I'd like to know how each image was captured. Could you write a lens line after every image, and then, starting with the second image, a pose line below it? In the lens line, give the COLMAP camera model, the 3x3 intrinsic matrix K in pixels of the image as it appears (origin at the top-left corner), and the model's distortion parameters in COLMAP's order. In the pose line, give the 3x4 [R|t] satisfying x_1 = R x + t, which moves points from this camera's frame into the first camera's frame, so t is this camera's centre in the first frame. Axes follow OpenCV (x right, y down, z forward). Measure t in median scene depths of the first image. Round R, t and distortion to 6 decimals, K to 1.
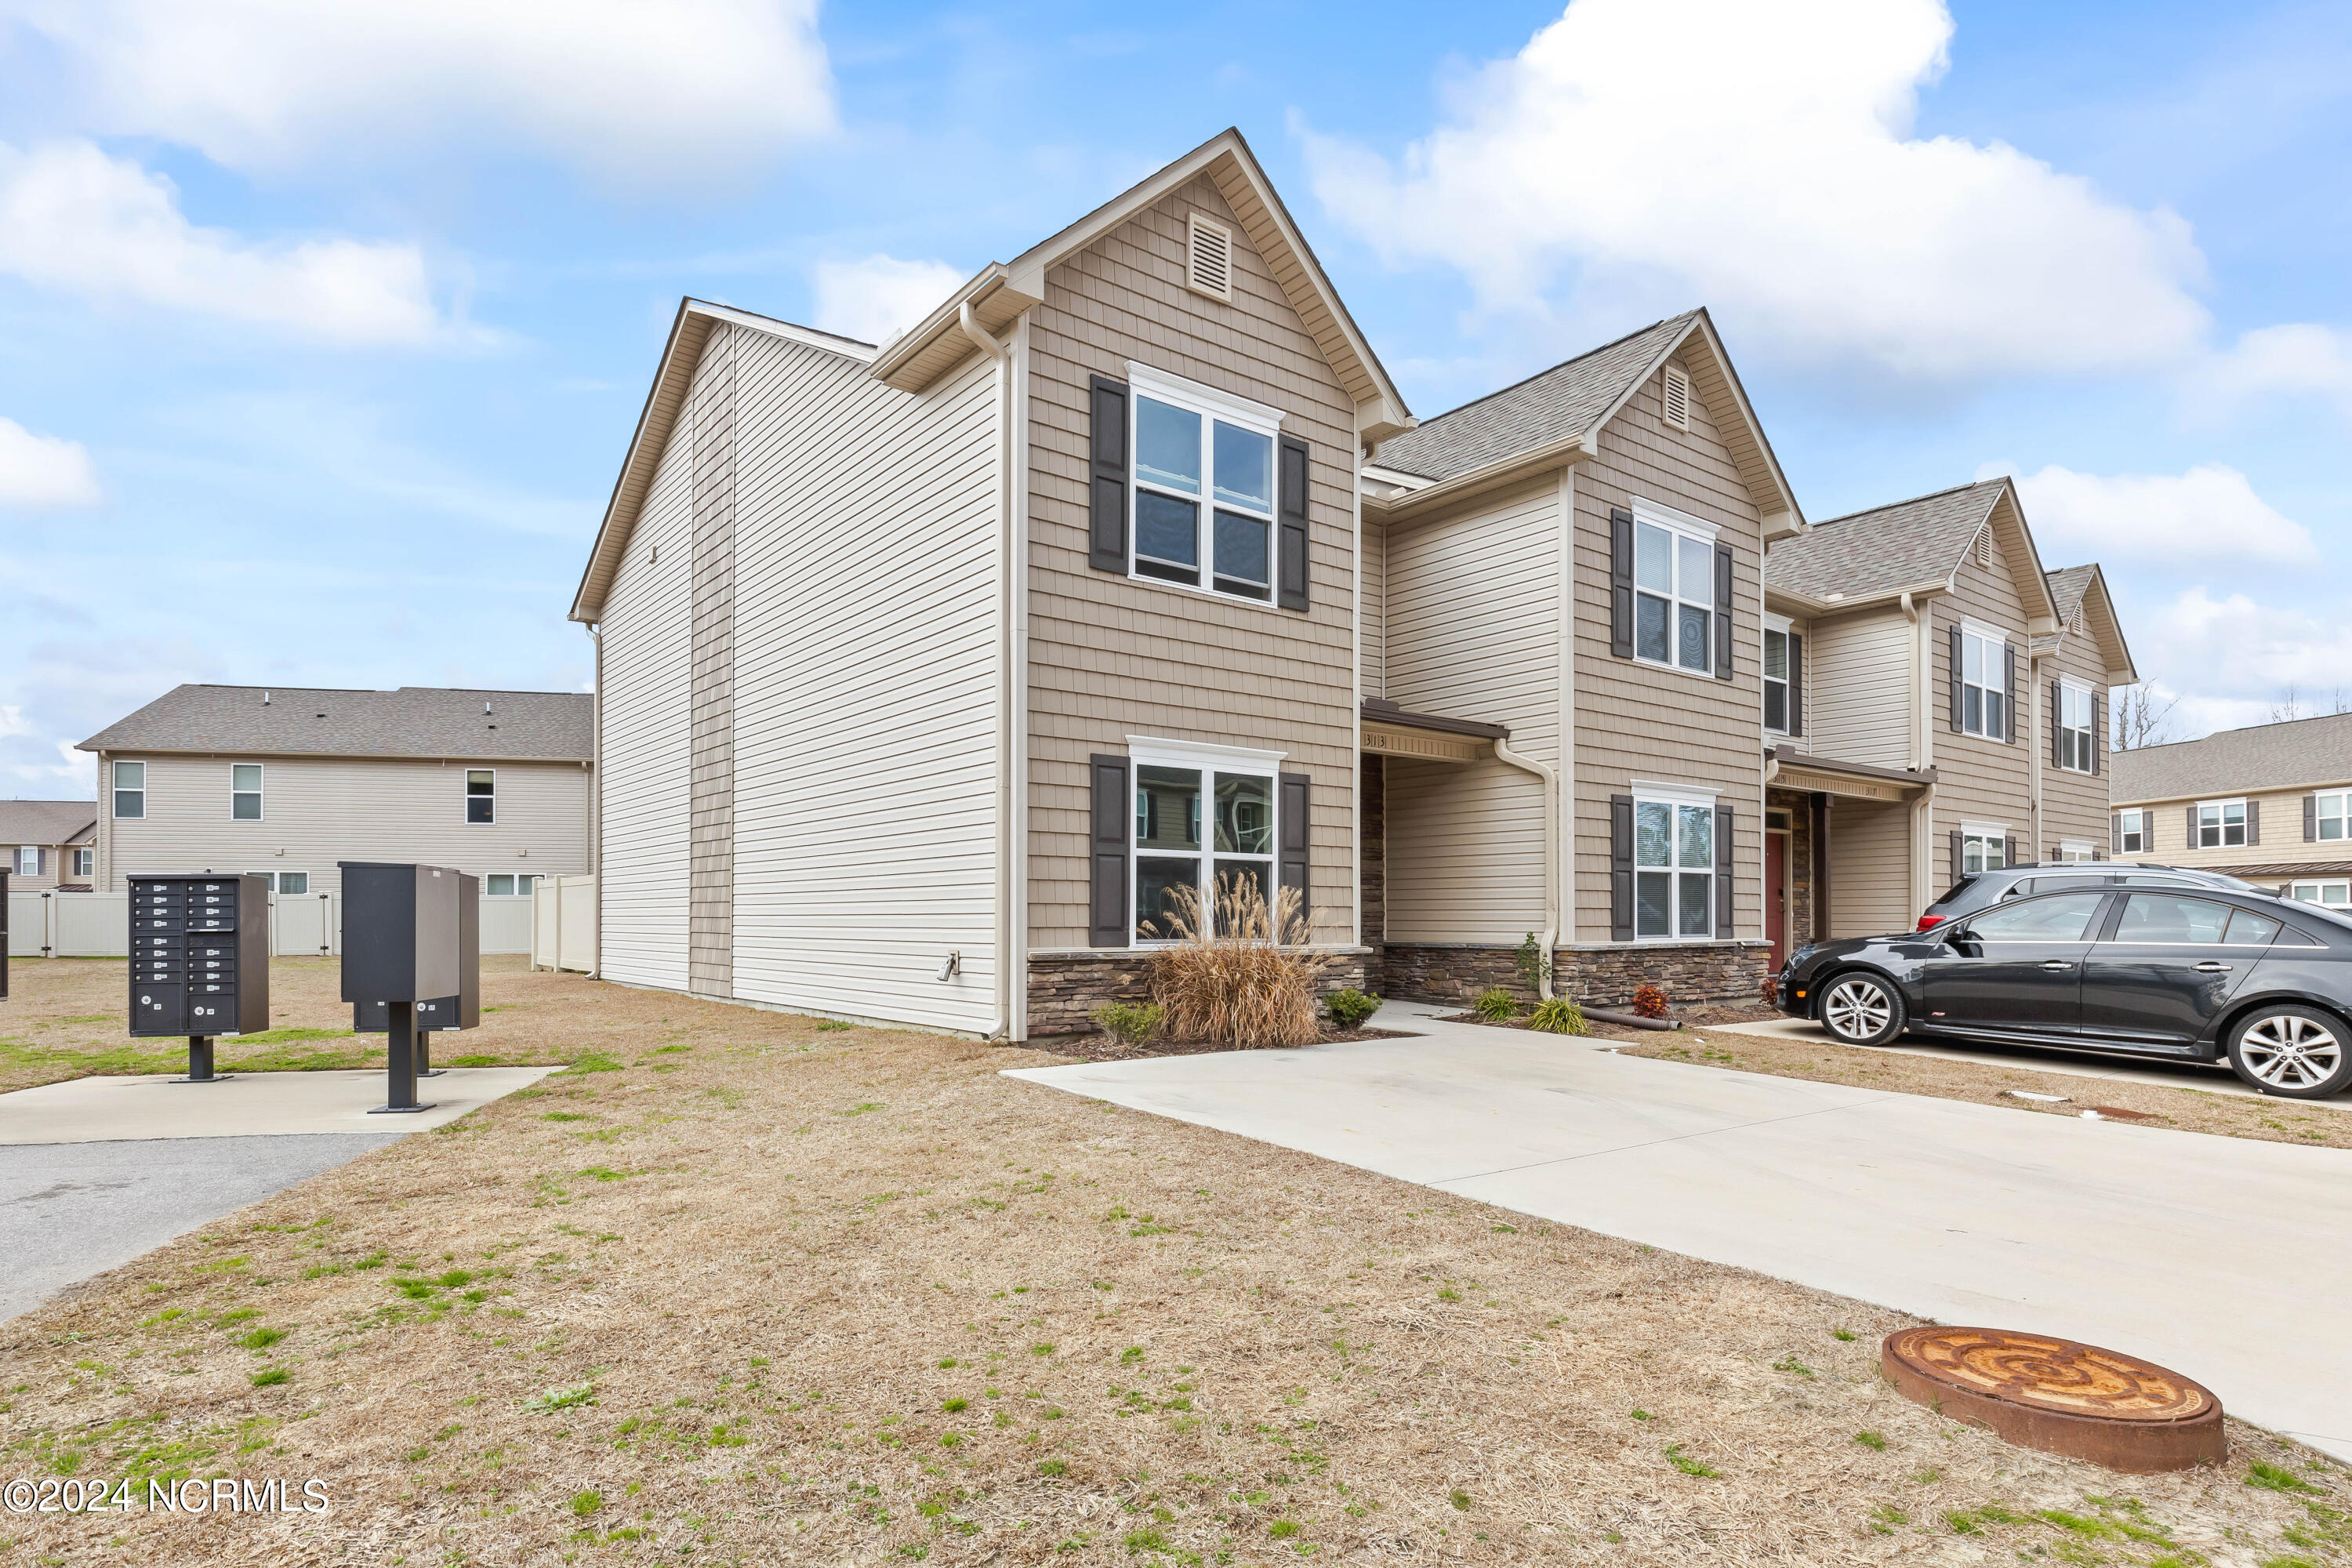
lens RADIAL K [[1293.6, 0, 1223.6], [0, 1293.6, 906.4], [0, 0, 1]] dist [0.007927, 0.000463]
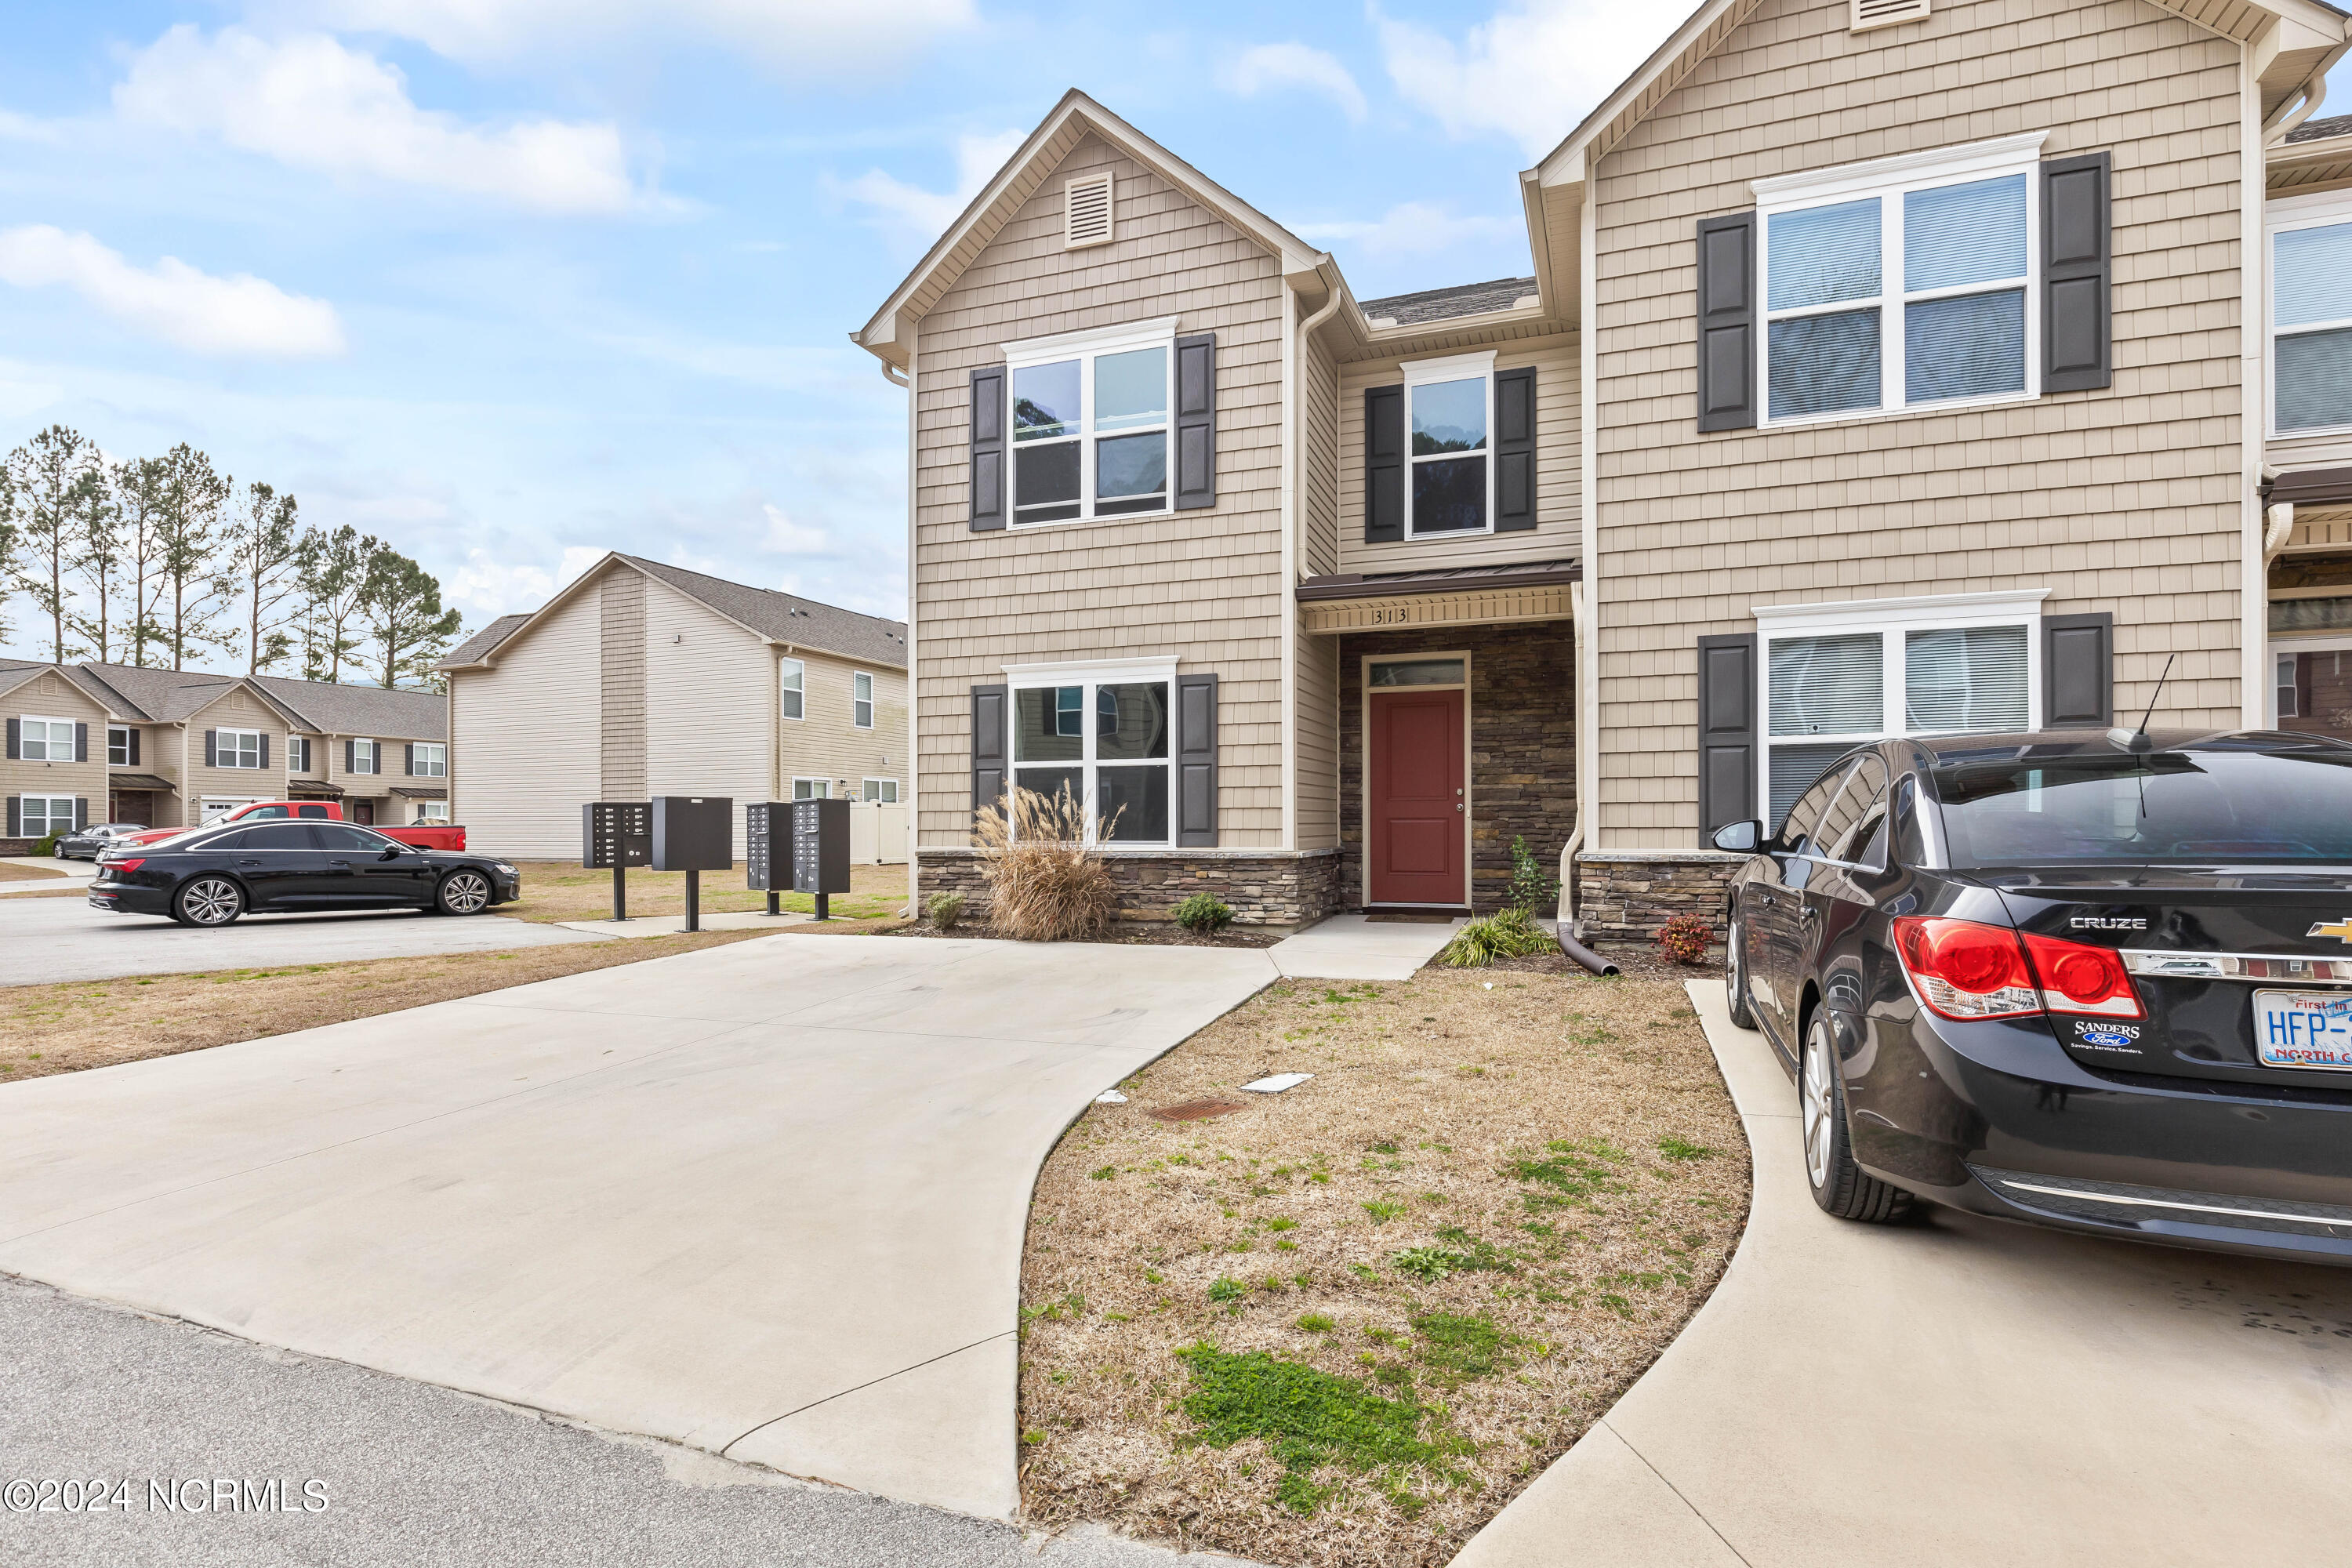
lens RADIAL K [[1145.6, 0, 1184.3], [0, 1145.6, 808.7], [0, 0, 1]] dist [0.005749, -0.000015]
pose [[0.523913, -0.013476, -0.851665, 0.838107], [0.016670, 0.999846, -0.005566, 0.004992], [0.851608, -0.011281, 0.524057, 0.561079]]
